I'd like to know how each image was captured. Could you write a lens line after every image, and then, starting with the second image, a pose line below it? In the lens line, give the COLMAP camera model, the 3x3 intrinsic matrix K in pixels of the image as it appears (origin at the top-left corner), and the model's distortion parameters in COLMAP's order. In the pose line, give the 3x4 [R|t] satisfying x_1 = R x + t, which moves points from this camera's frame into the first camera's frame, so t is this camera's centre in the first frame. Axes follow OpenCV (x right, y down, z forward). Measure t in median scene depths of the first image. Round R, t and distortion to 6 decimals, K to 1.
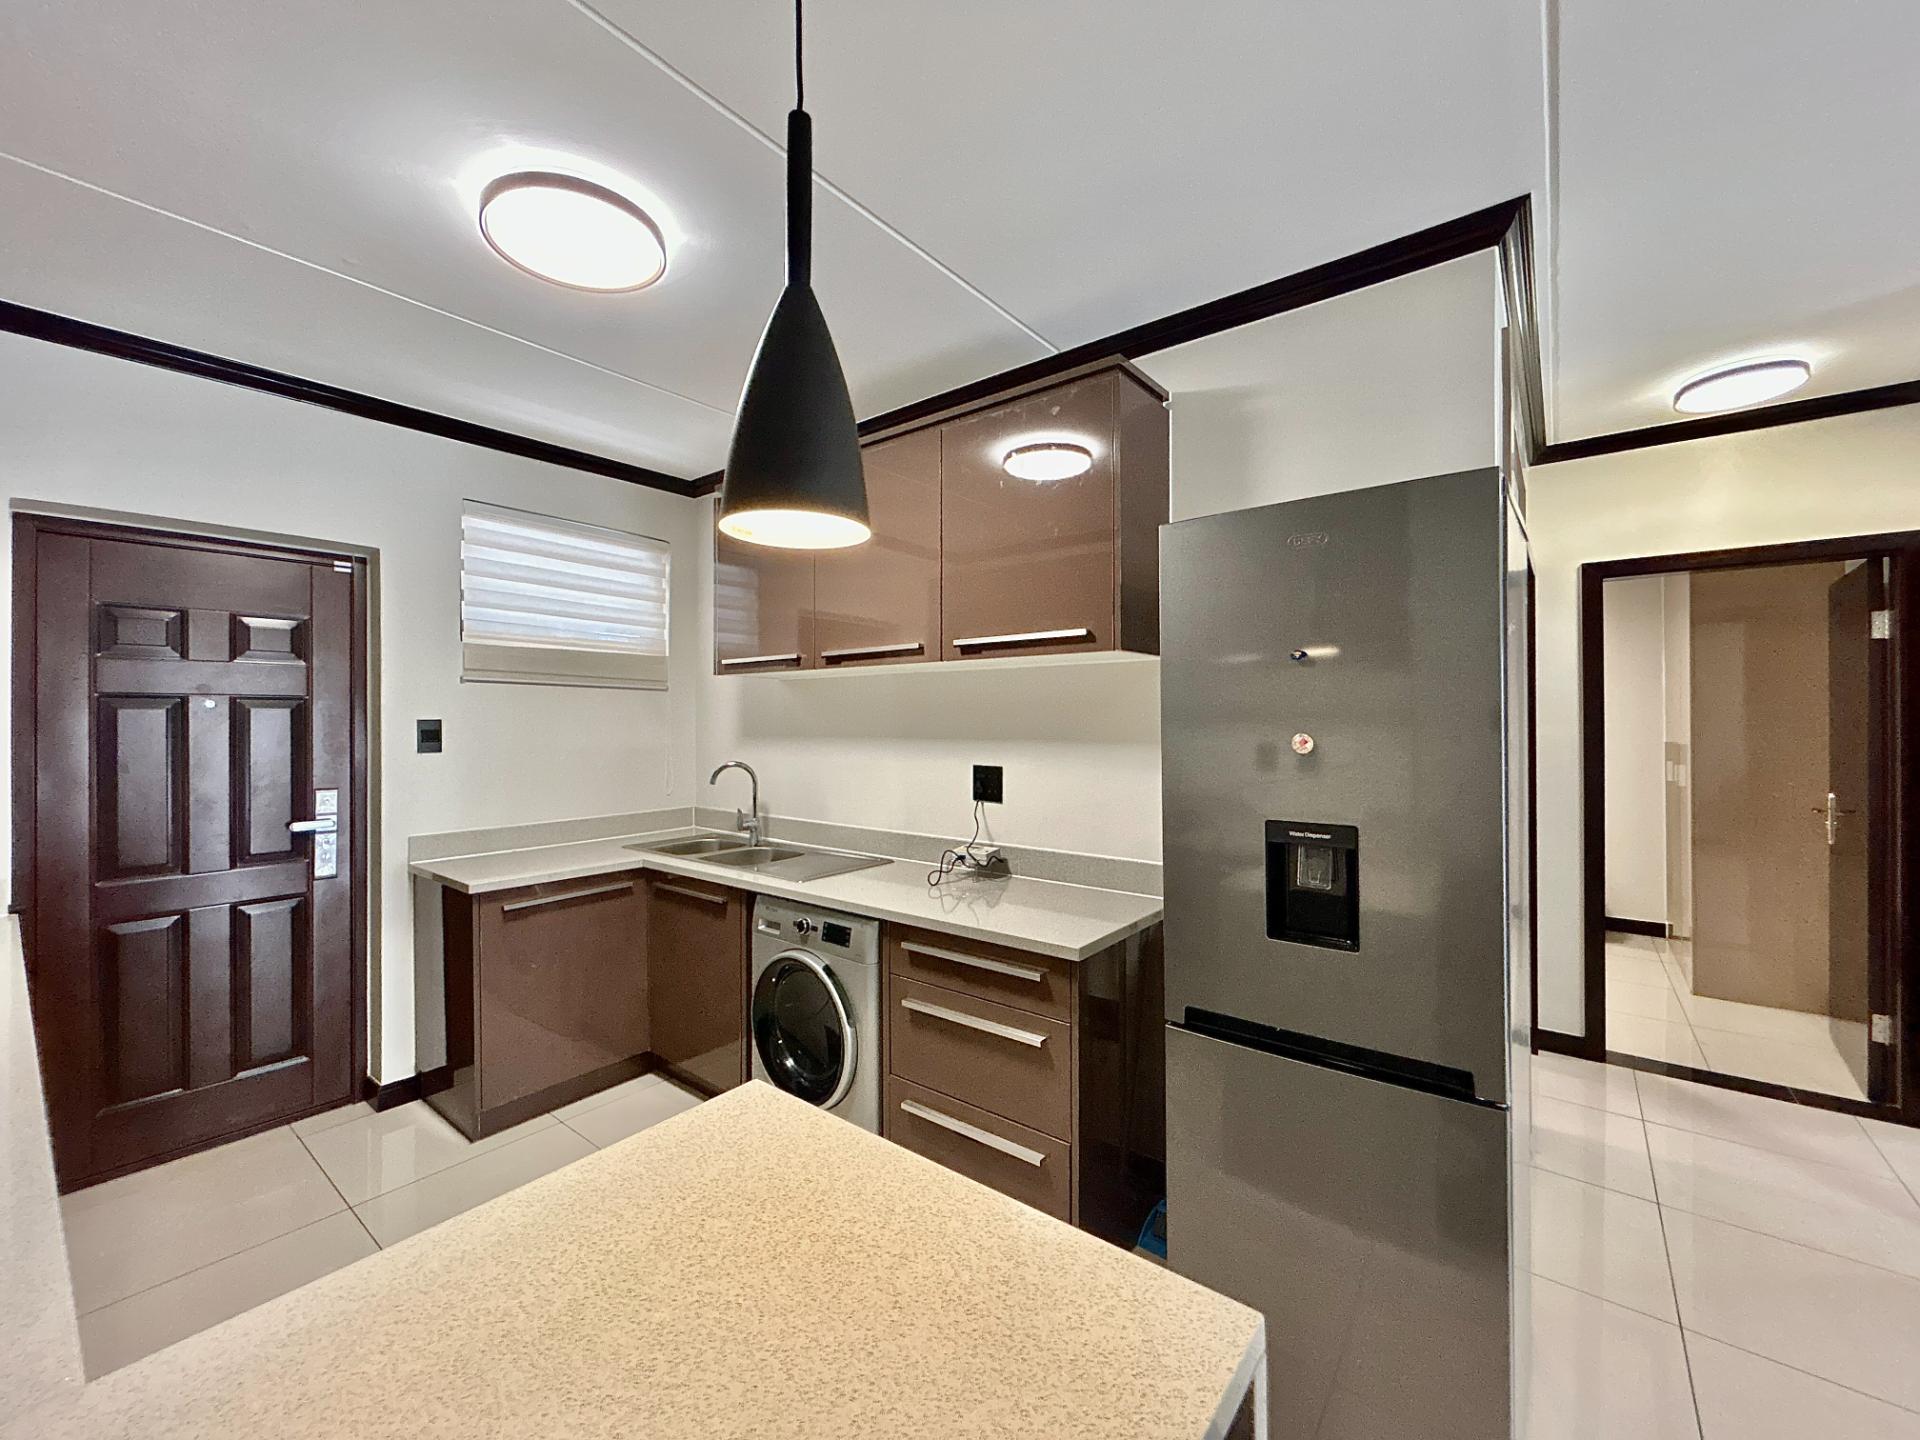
lens RADIAL K [[767.6, 0, 958.1], [0, 767.6, 718.6], [0, 0, 1]] dist [-0.000321, 0.000004]
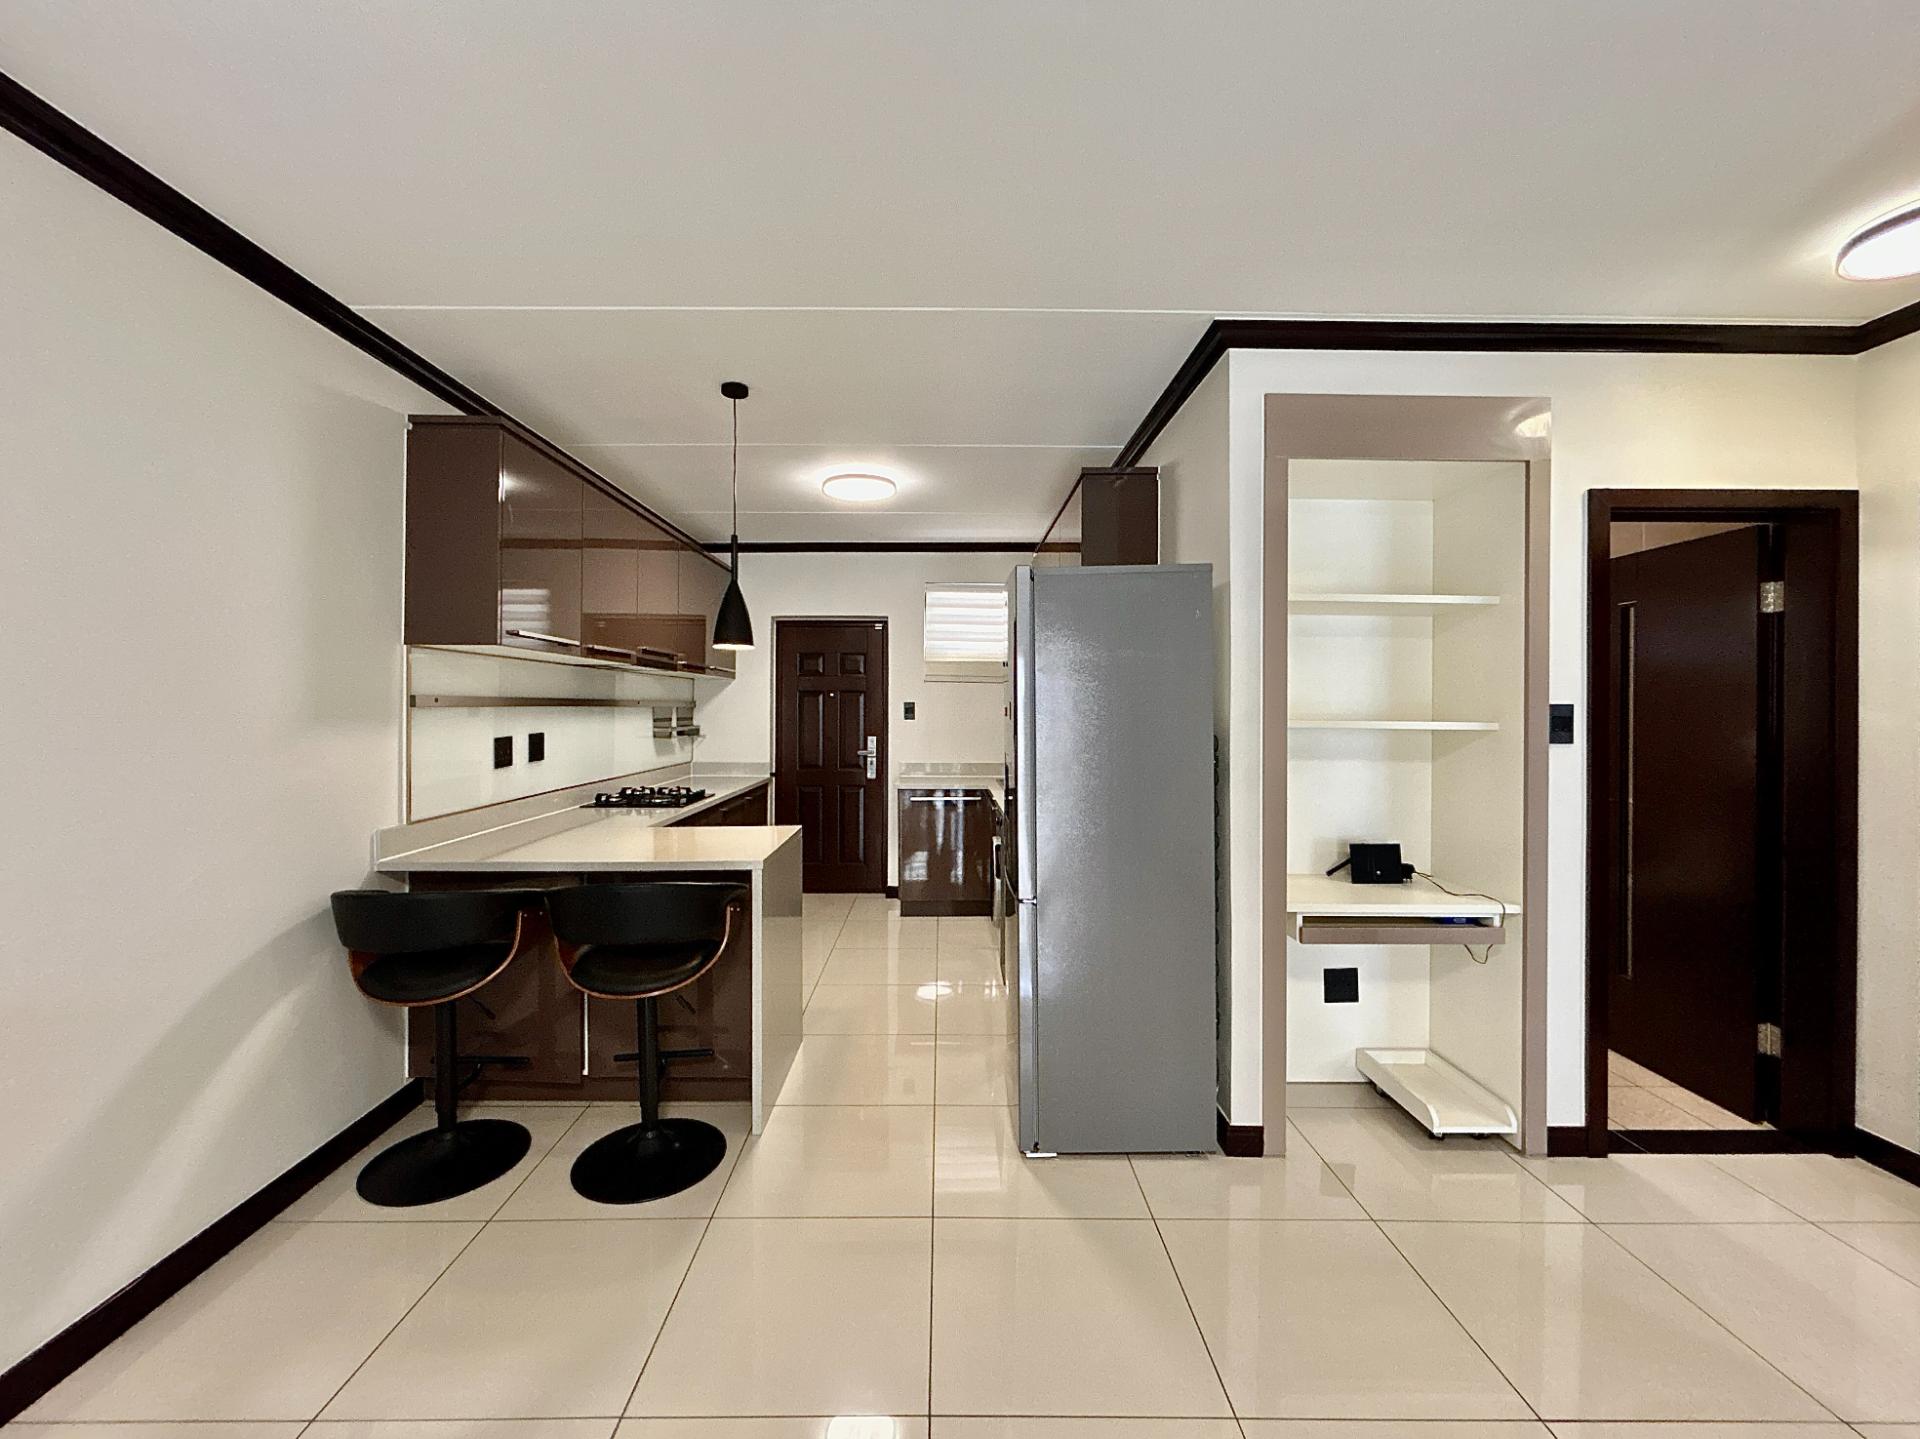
lens RADIAL K [[794.6, 0, 942.0], [0, 794.6, 707.1], [0, 0, 1]] dist [-0.000336, -0.000012]
pose [[0.627683, 0.008214, -0.778426, 0.945531], [-0.003731, 0.999965, 0.007542, -0.001650], [0.778460, -0.001830, 0.627691, -0.189384]]
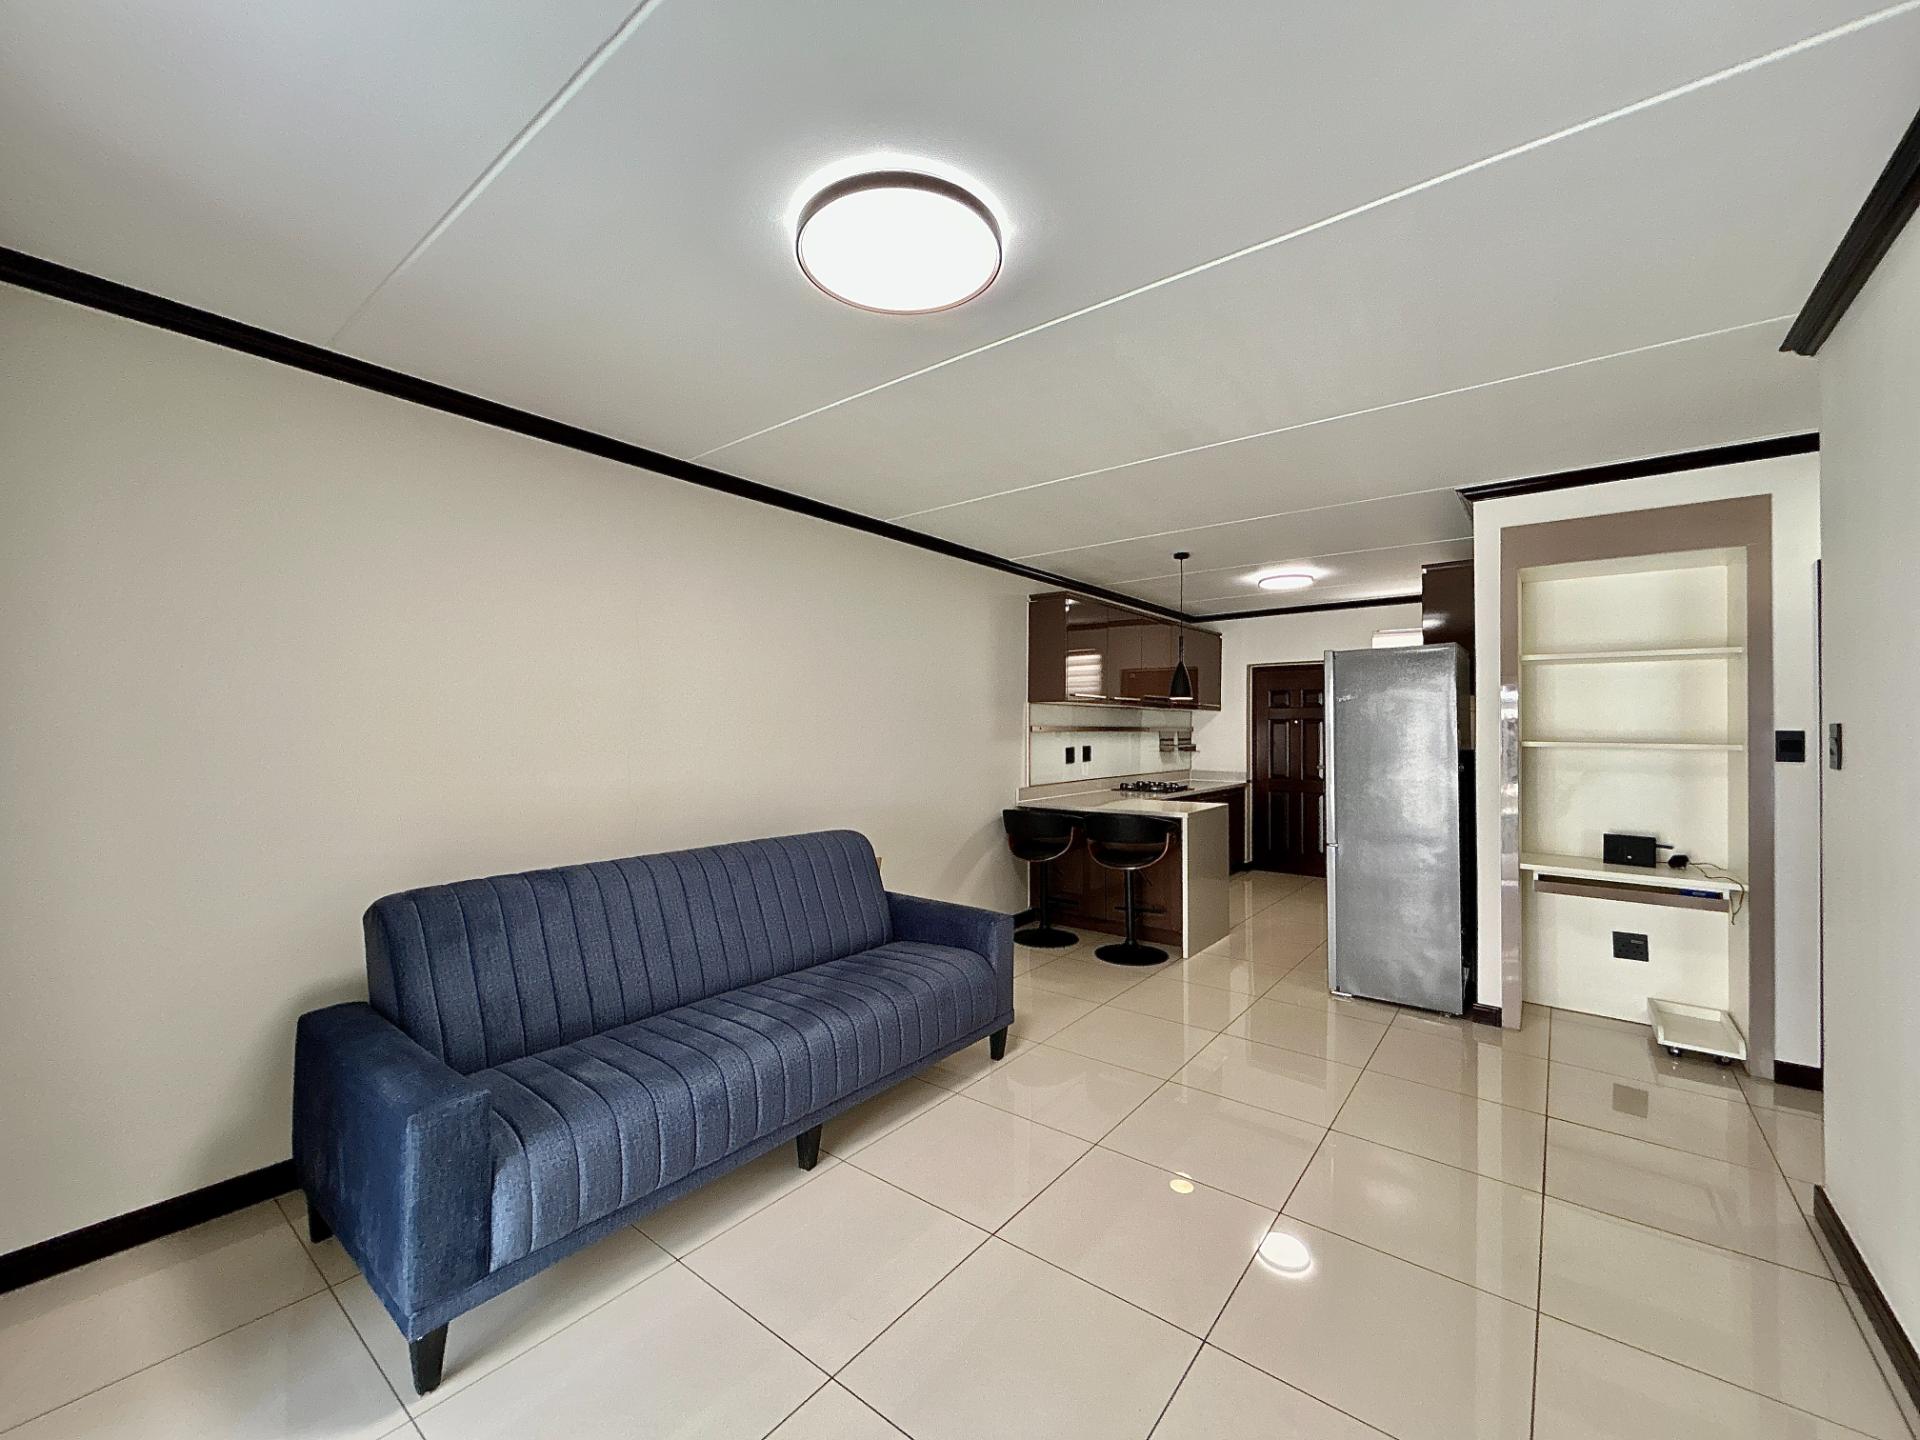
lens RADIAL K [[767.6, 0, 958.1], [0, 767.6, 718.6], [0, 0, 1]] dist [-0.000321, 0.000004]
pose [[0.009613, -0.006765, -0.999931, 1.783916], [0.000828, 0.999977, -0.006757, -0.012538], [0.999953, -0.000763, 0.009618, -0.293908]]
